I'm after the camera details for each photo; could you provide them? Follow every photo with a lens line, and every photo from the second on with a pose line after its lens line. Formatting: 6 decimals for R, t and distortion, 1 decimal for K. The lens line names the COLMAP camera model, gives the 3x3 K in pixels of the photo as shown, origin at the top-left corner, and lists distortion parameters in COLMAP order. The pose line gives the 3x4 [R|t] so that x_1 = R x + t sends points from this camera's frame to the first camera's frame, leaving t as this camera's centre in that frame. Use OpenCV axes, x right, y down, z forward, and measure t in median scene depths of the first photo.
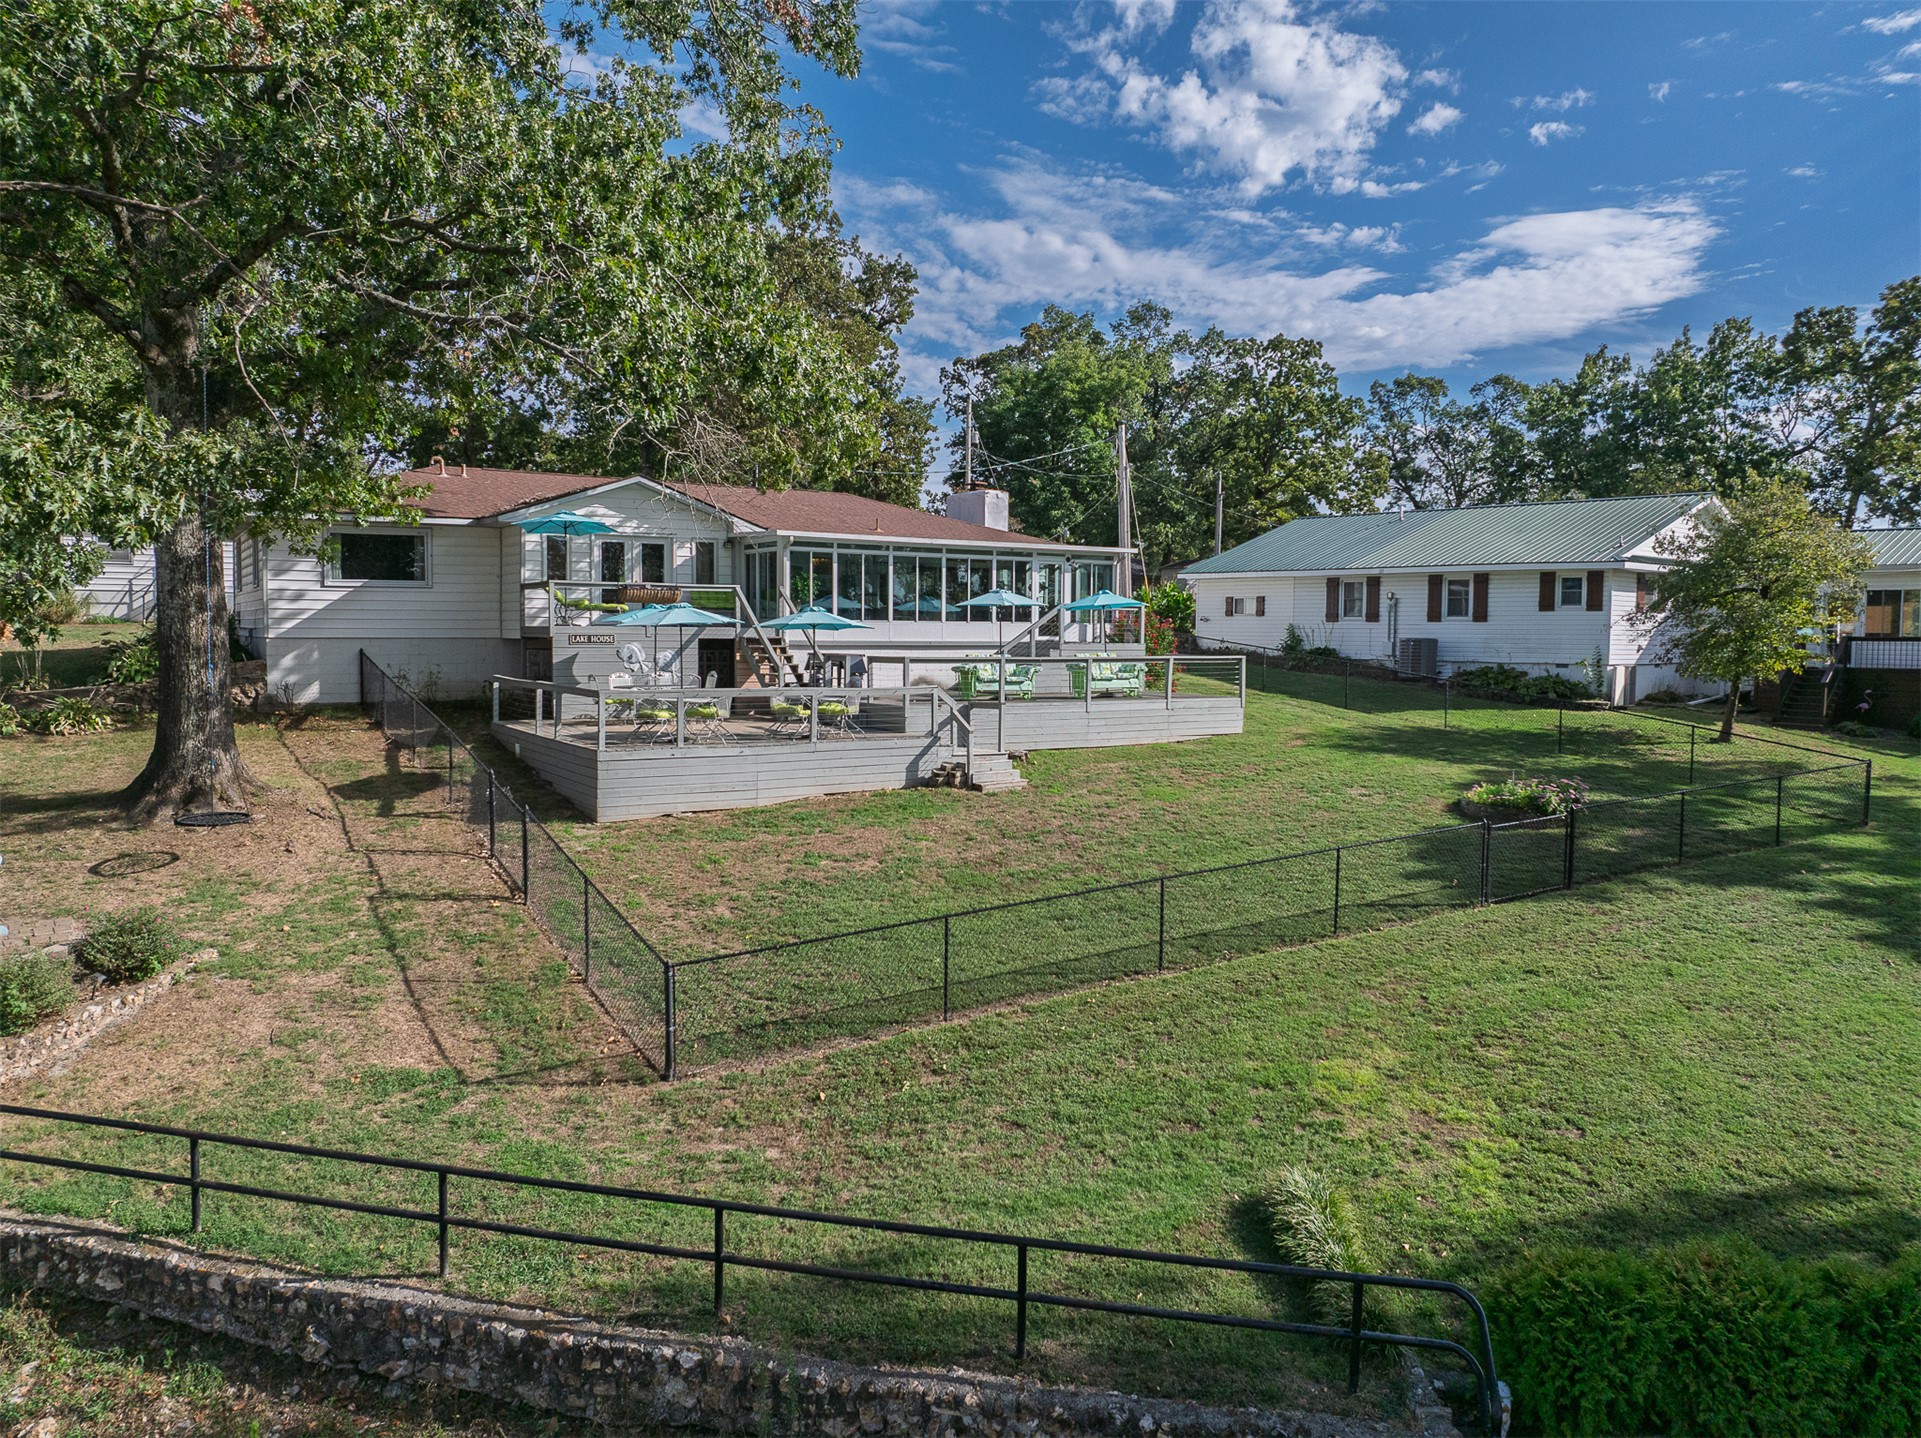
lens RADIAL K [[1342.6, 0, 968.2], [0, 1342.6, 712.6], [0, 0, 1]] dist [-0.038198, -0.000870]
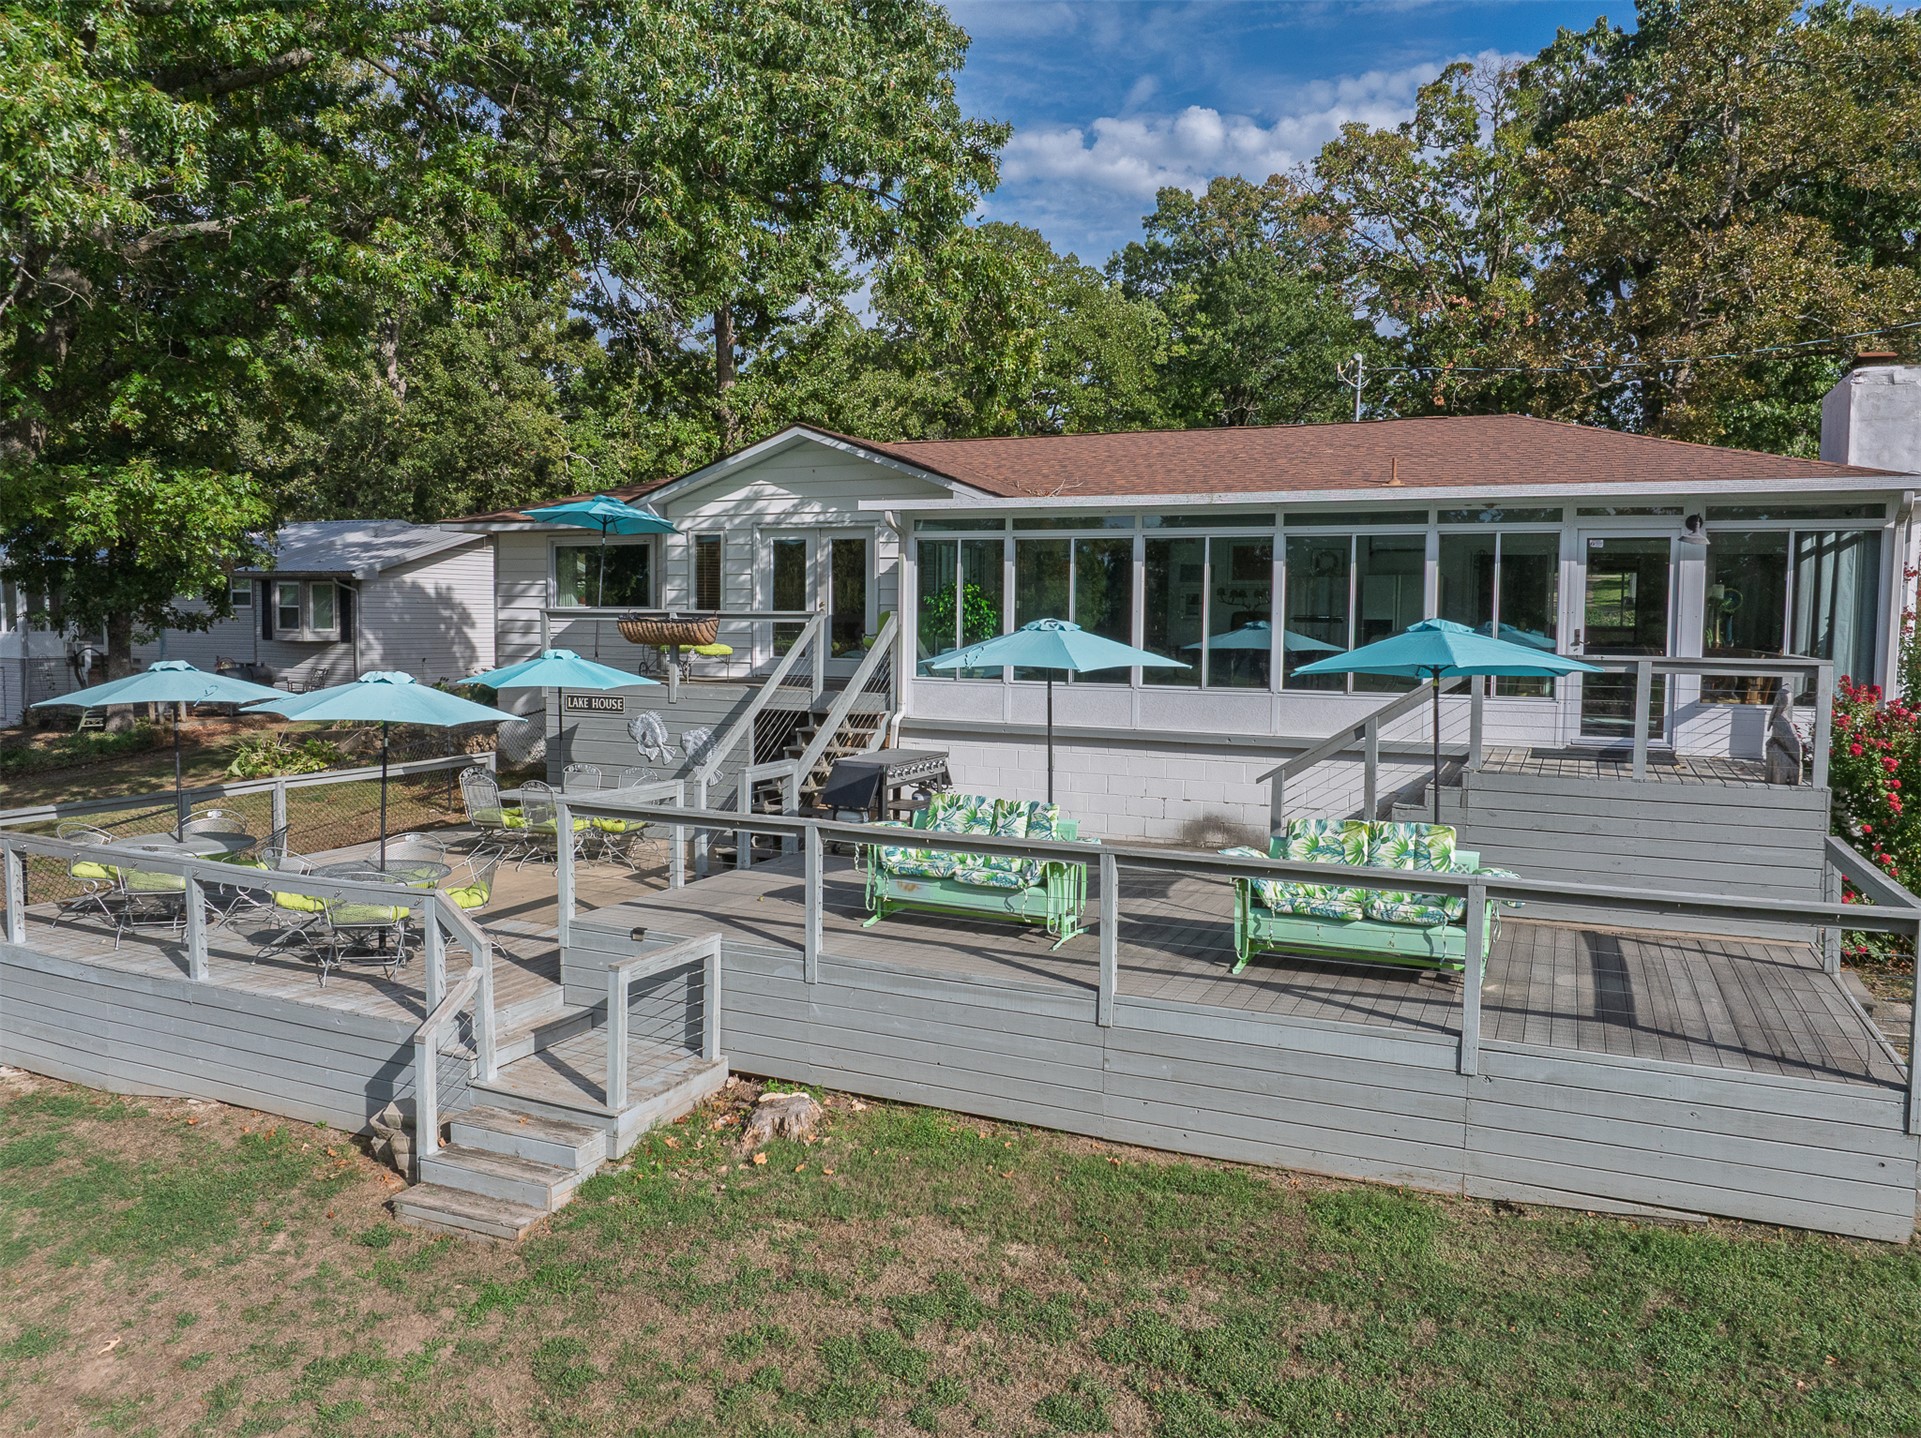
lens RADIAL K [[1342.6, 0, 968.2], [0, 1342.6, 712.6], [0, 0, 1]] dist [-0.038198, -0.000870]
pose [[0.528491, 0.059702, -0.846837, 0.302984], [-0.057981, 0.997733, 0.034156, -0.074802], [0.846957, 0.031049, 0.530755, 0.751157]]
